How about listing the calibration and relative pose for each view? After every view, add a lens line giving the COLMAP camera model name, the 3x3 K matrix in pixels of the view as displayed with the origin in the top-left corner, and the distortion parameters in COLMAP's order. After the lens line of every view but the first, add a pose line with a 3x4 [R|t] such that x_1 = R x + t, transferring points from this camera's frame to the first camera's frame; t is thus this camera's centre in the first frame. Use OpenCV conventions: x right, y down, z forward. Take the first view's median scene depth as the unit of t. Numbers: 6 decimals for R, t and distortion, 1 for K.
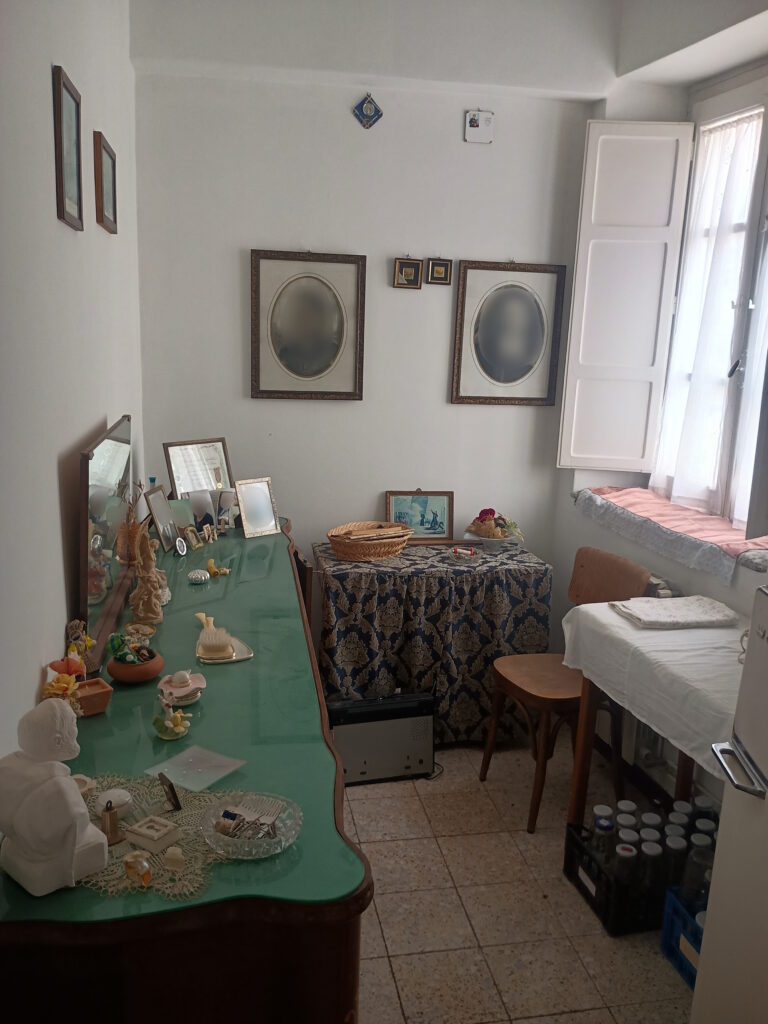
lens RADIAL K [[856.3, 0, 386.8], [0, 856.3, 511.9], [0, 0, 1]] dist [0.044907, -0.060168]
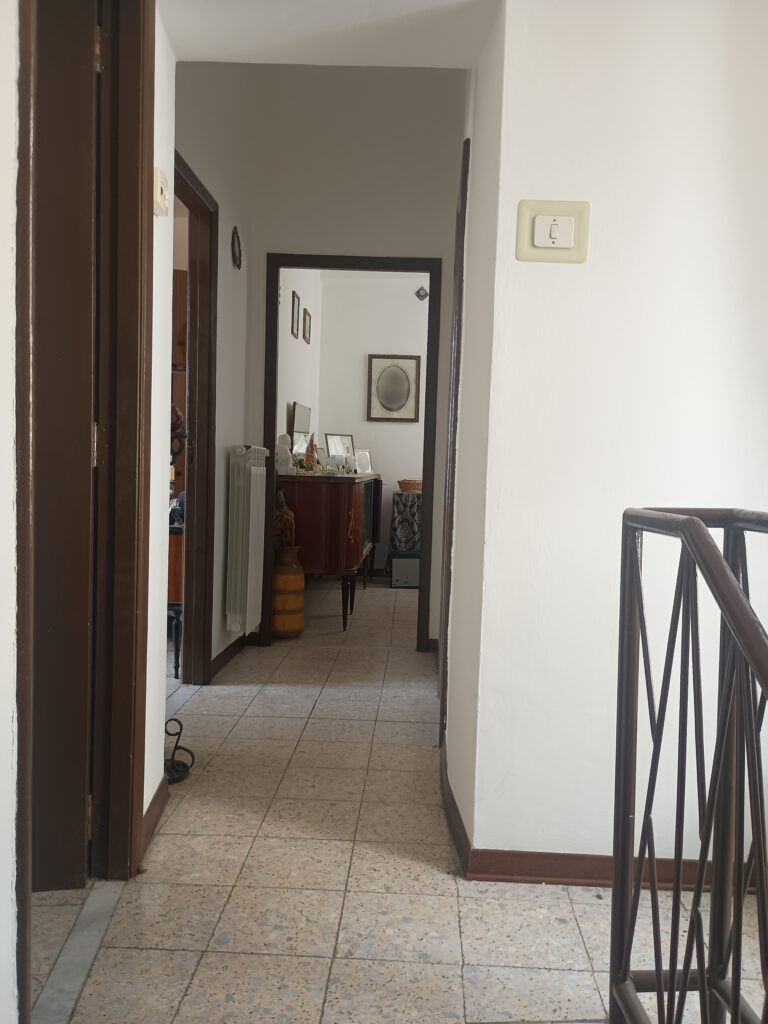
lens RADIAL K [[856.3, 0, 383.4], [0, 856.3, 511.7], [0, 0, 1]] dist [0.044907, -0.060168]
pose [[0.975301, 0.005504, -0.220813, 0.378229], [-0.043241, 0.985104, -0.166434, 0.471850], [0.216608, 0.171871, 0.961011, -1.073460]]
